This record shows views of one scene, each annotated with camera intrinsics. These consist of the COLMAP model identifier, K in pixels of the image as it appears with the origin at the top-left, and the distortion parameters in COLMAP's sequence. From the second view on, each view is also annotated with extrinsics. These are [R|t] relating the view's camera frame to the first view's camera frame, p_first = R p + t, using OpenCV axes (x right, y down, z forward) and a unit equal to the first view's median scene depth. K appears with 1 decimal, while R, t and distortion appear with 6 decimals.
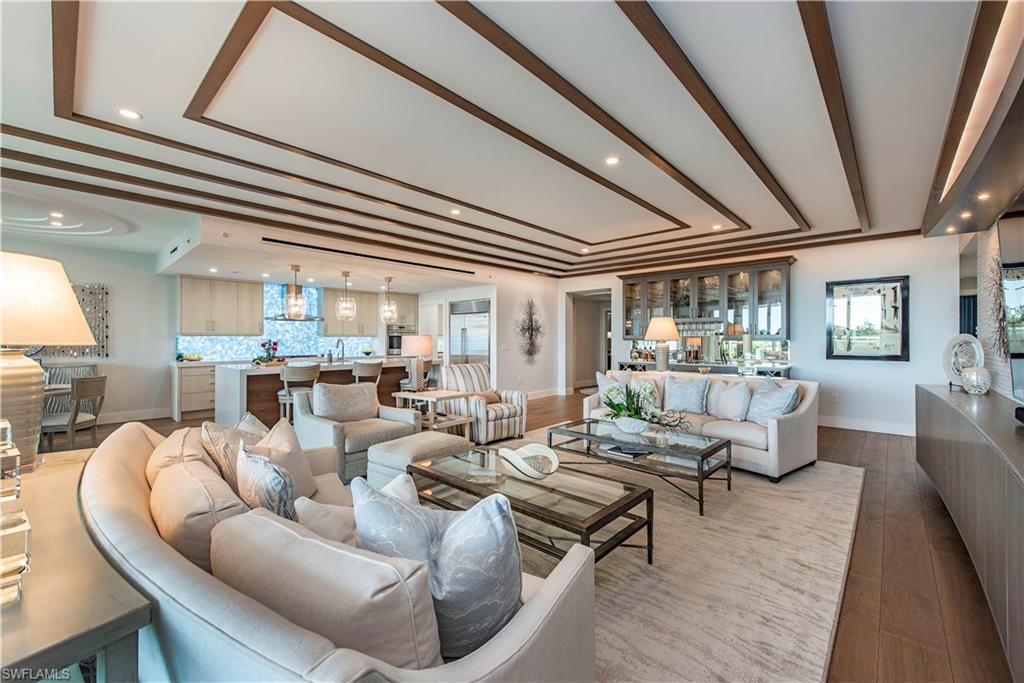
lens RADIAL K [[404.5, 0, 518.0], [0, 404.5, 340.1], [0, 0, 1]] dist [0.003324, -0.000331]
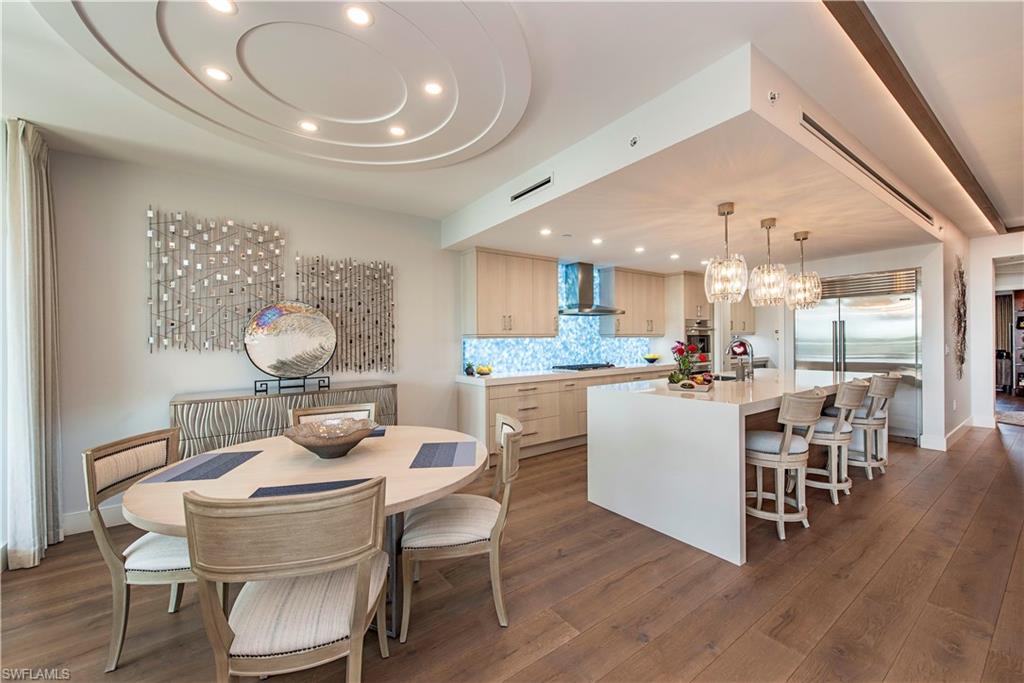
lens RADIAL K [[404.5, 0, 518.9], [0, 404.5, 343.2], [0, 0, 1]] dist [0.003324, -0.000331]
pose [[0.978061, -0.011704, -0.207988, -0.575352], [0.012358, 0.999922, 0.001847, -0.002605], [0.207950, -0.004377, 0.978130, 0.328767]]
